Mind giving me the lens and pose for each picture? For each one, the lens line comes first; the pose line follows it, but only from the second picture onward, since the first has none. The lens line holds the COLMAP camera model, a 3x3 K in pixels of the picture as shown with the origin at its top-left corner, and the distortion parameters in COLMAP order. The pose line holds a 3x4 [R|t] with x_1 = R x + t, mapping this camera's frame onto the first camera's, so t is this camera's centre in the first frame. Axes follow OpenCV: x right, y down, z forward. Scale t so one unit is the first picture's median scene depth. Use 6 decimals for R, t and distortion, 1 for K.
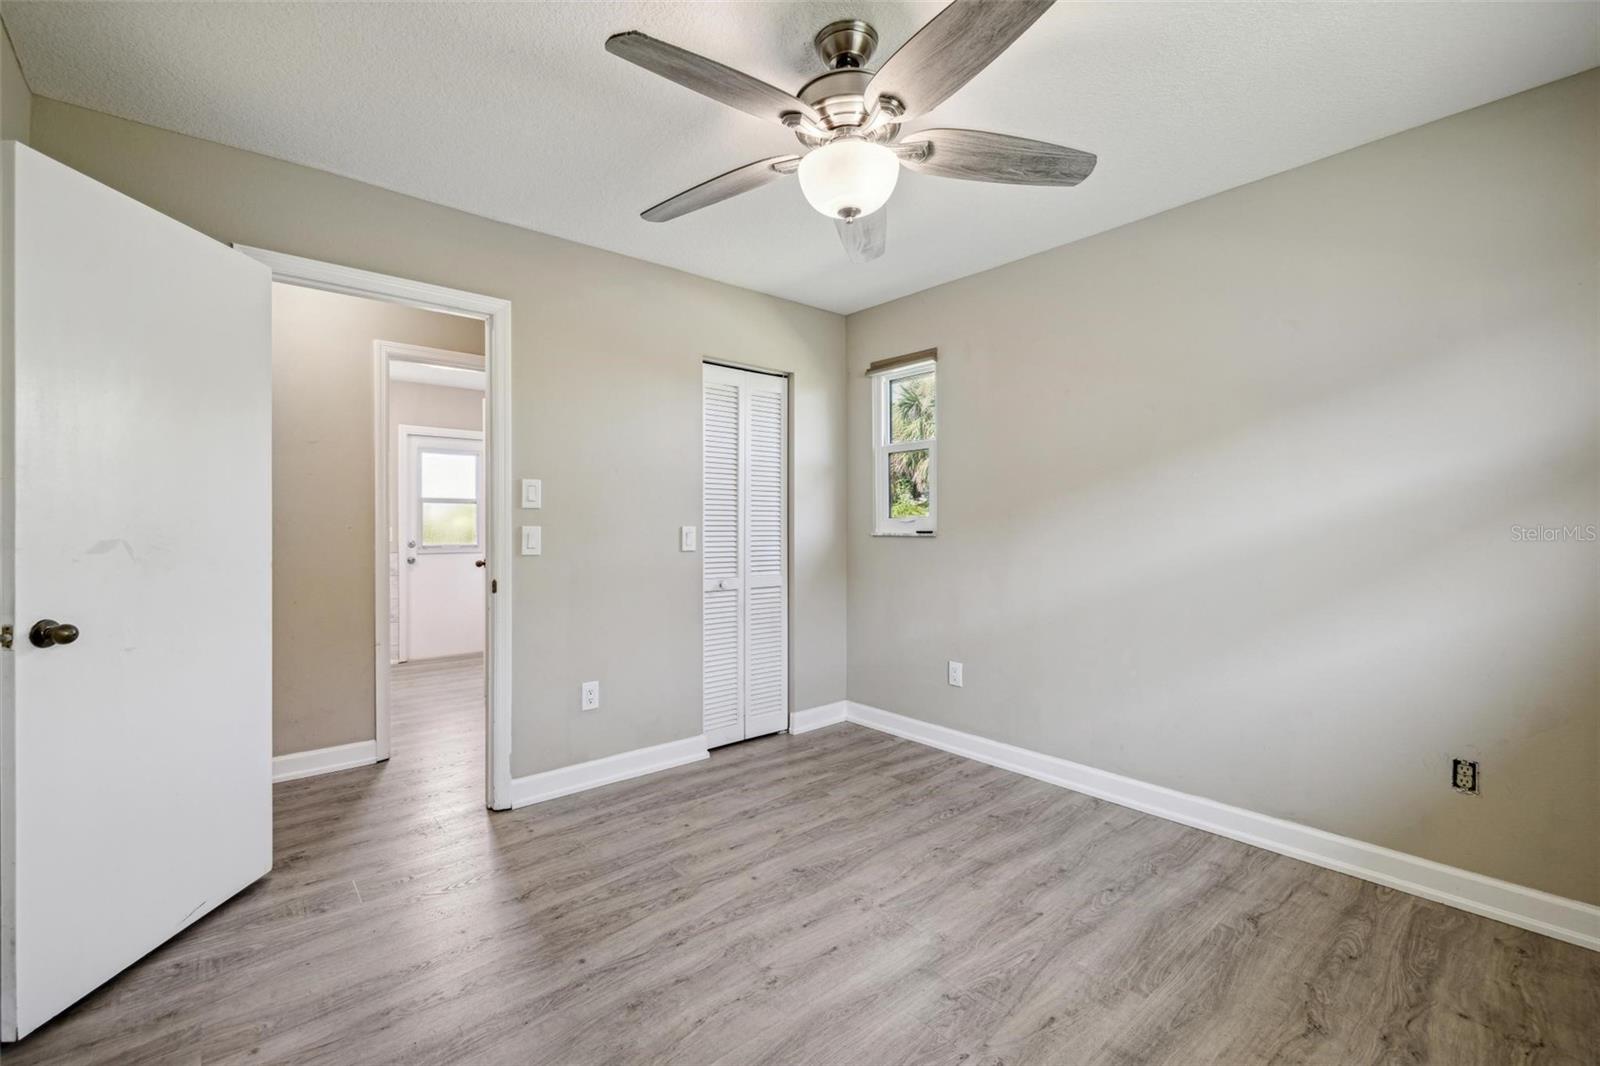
lens RADIAL K [[691.5, 0, 784.9], [0, 691.5, 523.3], [0, 0, 1]] dist [-0.001225, 0.000469]
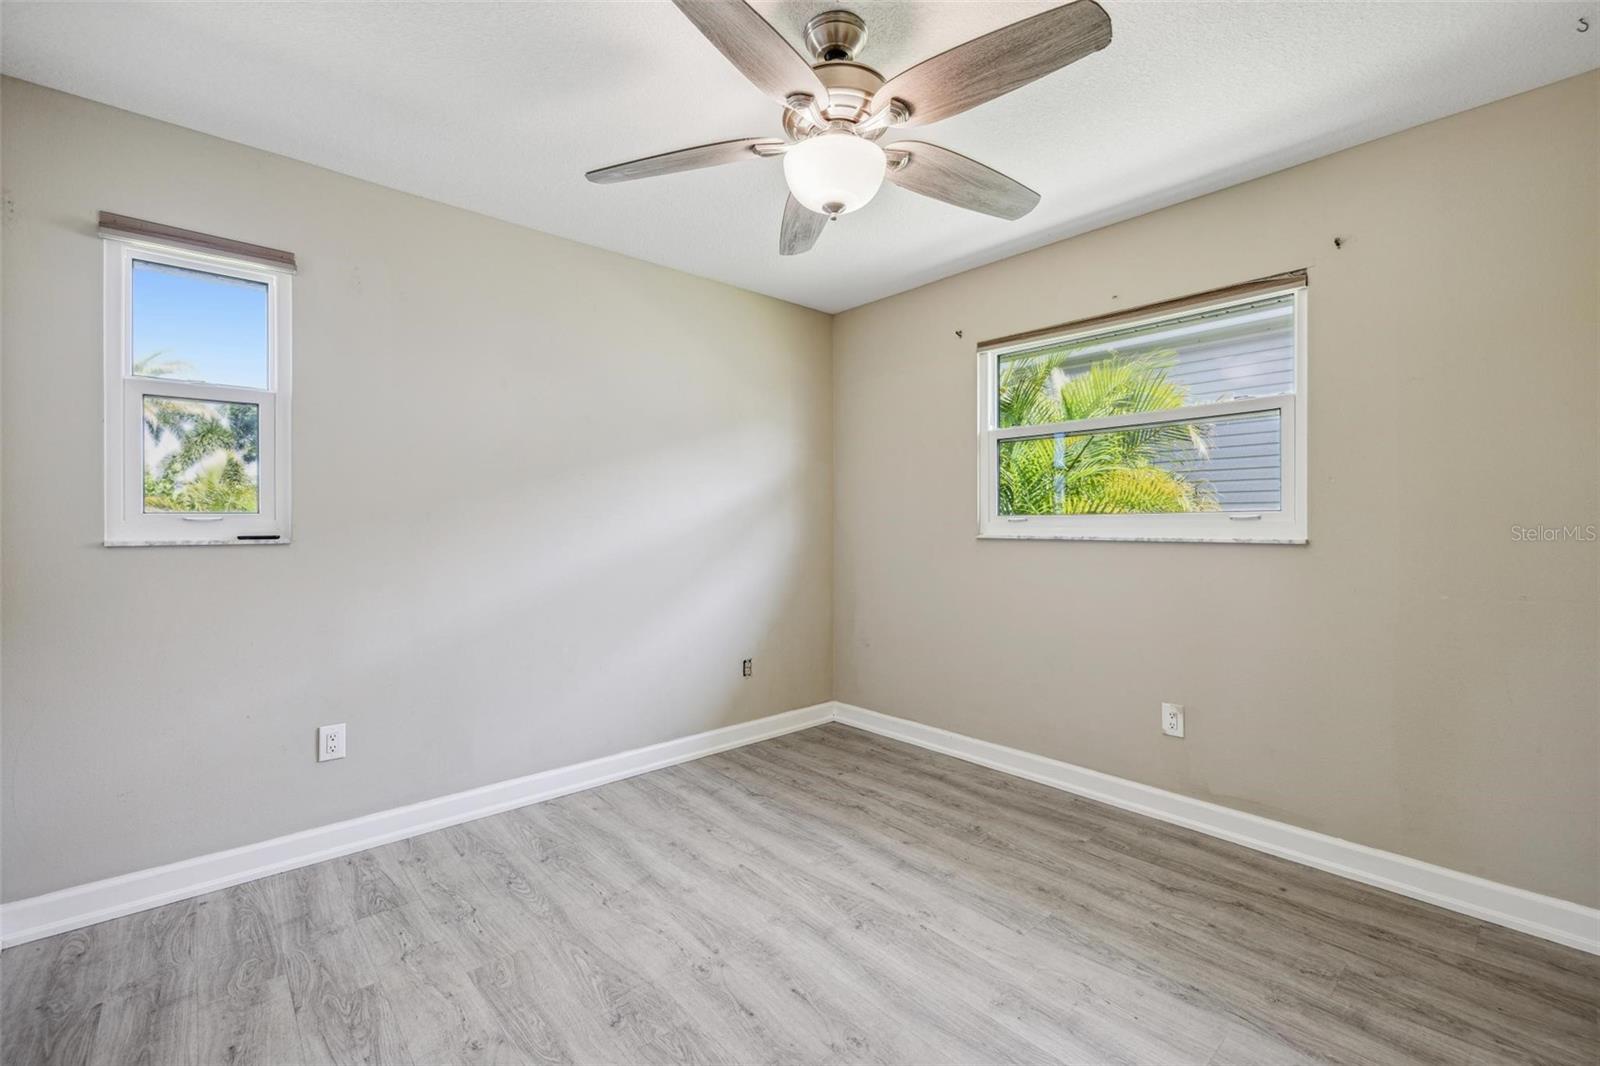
lens RADIAL K [[691.5, 0, 784.9], [0, 691.5, 523.3], [0, 0, 1]] dist [-0.001225, 0.000469]
pose [[-0.042105, 0.003615, 0.999107, -0.650853], [-0.001445, 0.999992, -0.003679, 0.002610], [-0.999112, -0.001599, -0.042099, 0.817451]]
